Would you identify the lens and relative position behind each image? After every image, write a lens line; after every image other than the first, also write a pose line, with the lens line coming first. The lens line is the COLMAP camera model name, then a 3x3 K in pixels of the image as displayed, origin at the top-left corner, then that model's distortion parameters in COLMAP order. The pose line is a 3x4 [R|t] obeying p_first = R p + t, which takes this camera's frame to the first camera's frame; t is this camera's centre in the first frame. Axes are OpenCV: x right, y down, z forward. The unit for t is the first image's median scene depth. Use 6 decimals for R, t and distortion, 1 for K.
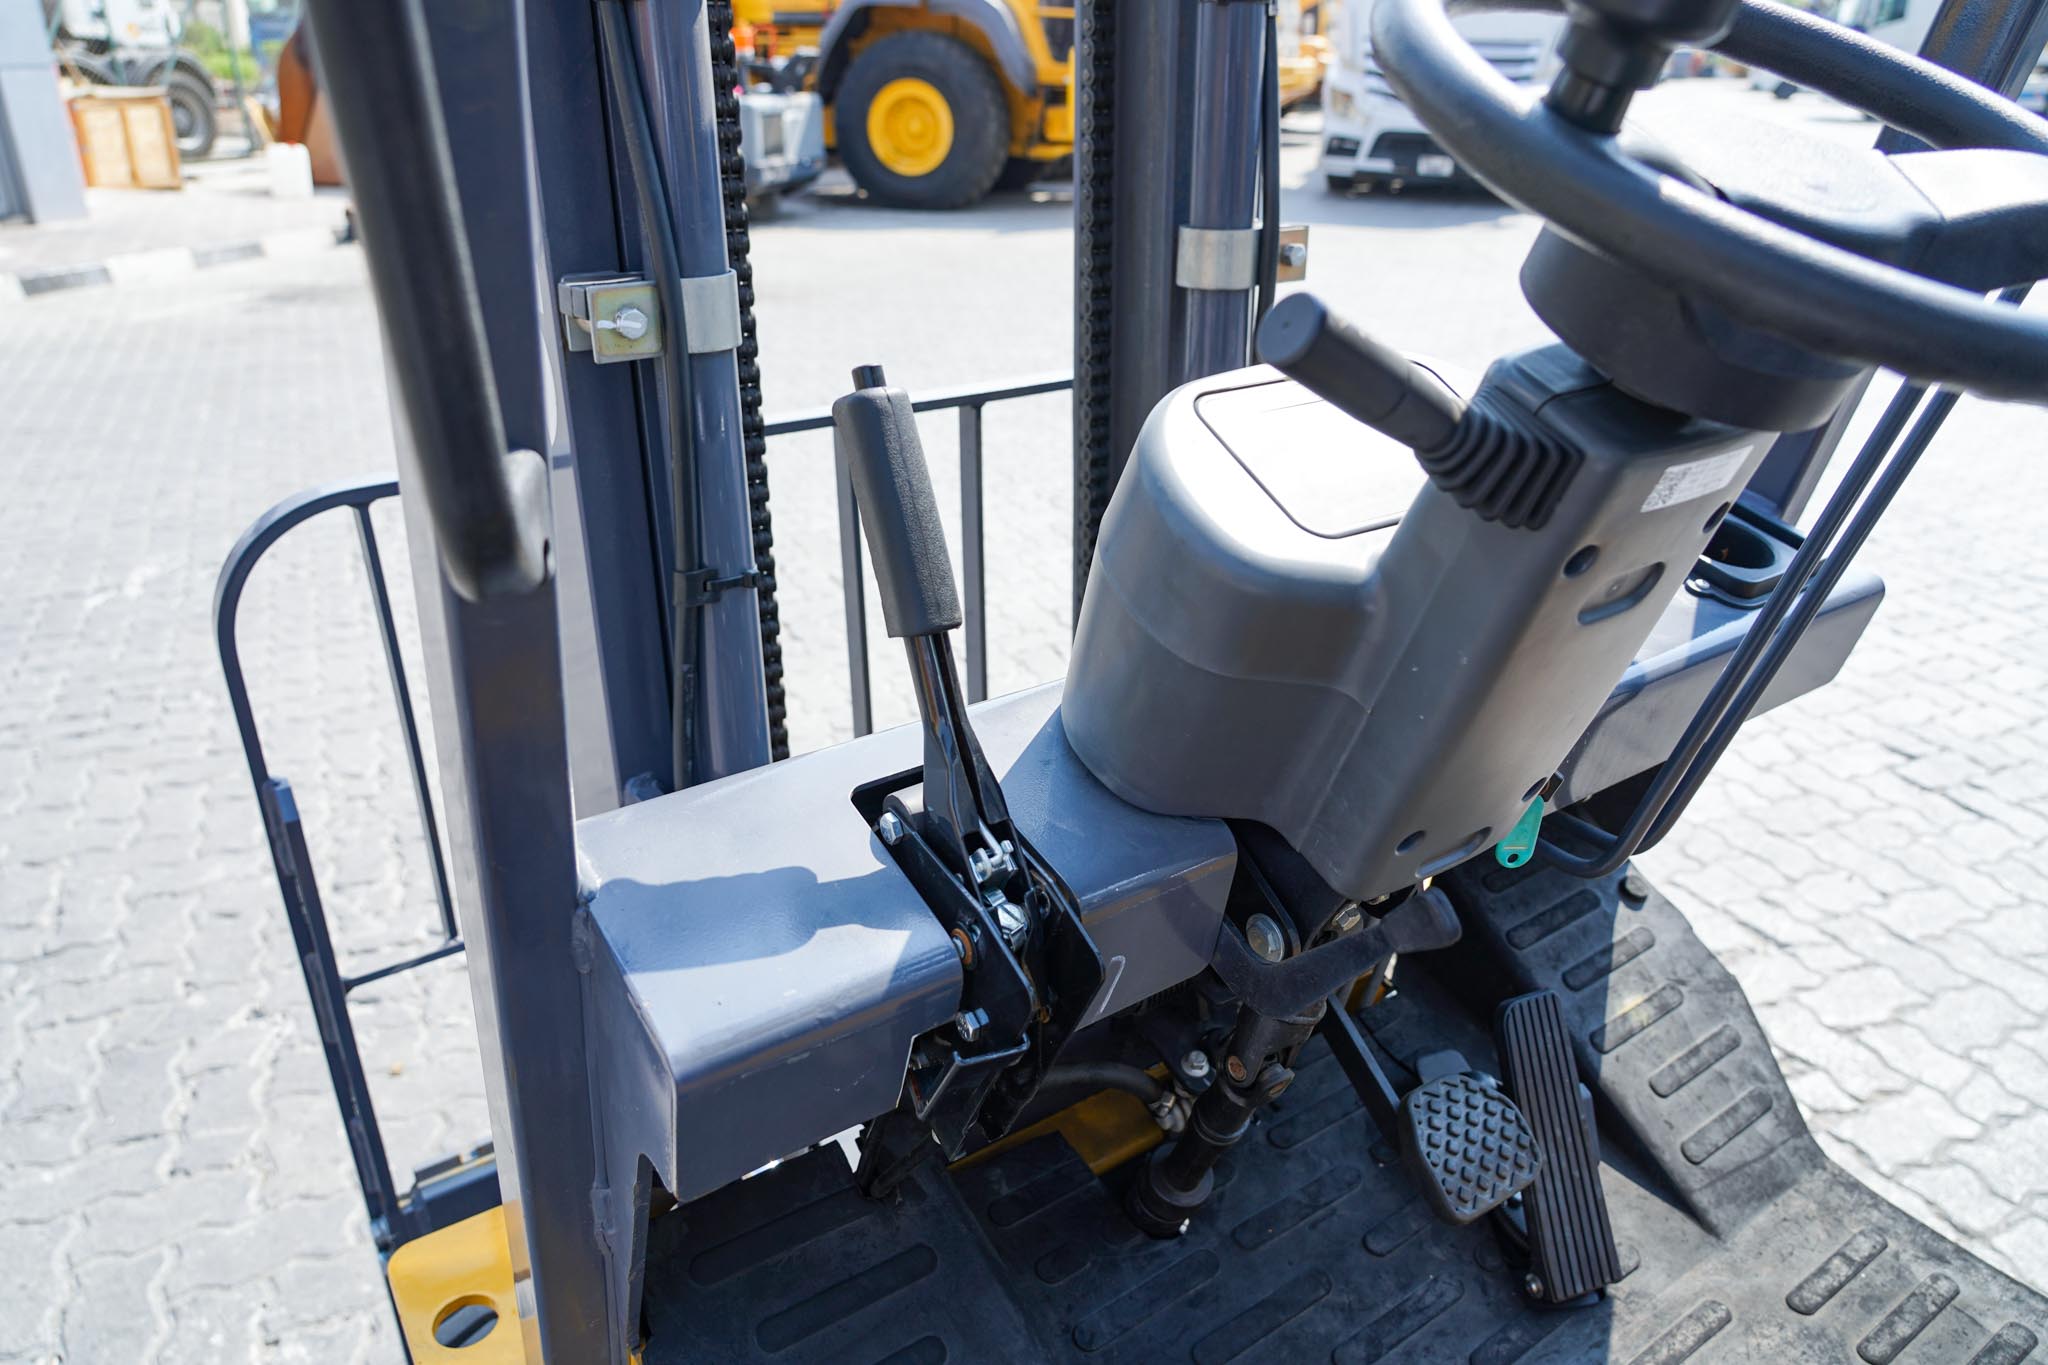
lens RADIAL K [[1383.8, 0, 1021.4], [0, 1383.8, 673.5], [0, 0, 1]] dist [-0.033609, 0.018405]
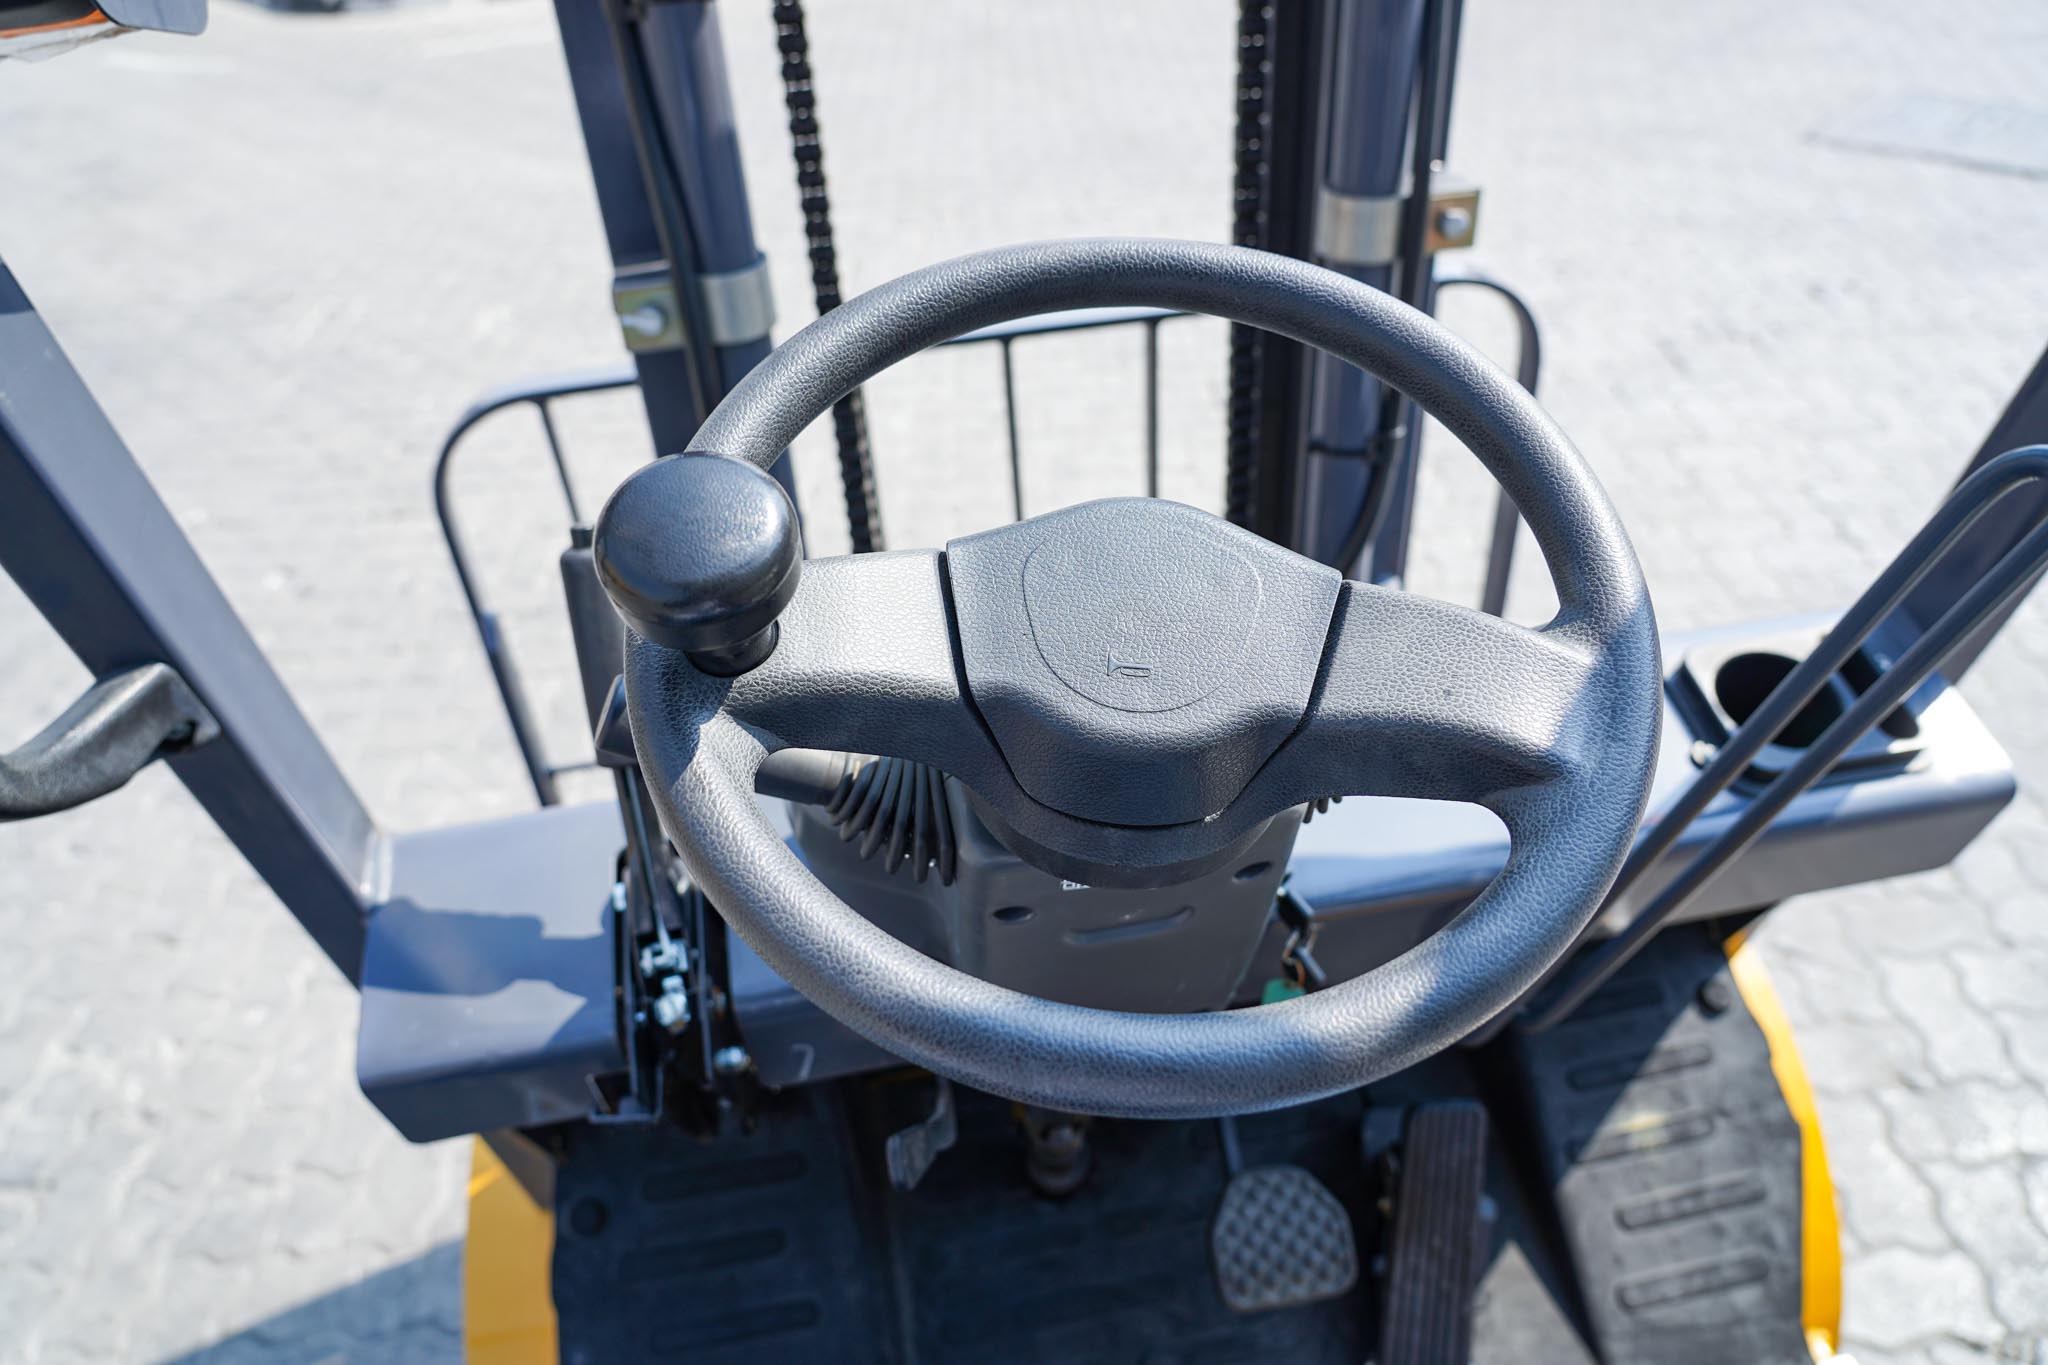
lens RADIAL K [[1383.8, 0, 1015.4], [0, 1383.8, 668.5], [0, 0, 1]] dist [-0.033609, 0.018405]
pose [[0.909230, 0.202659, -0.363634, 0.350722], [-0.117442, 0.962895, 0.242983, -0.234395], [0.399384, -0.178222, 0.899294, 0.066797]]
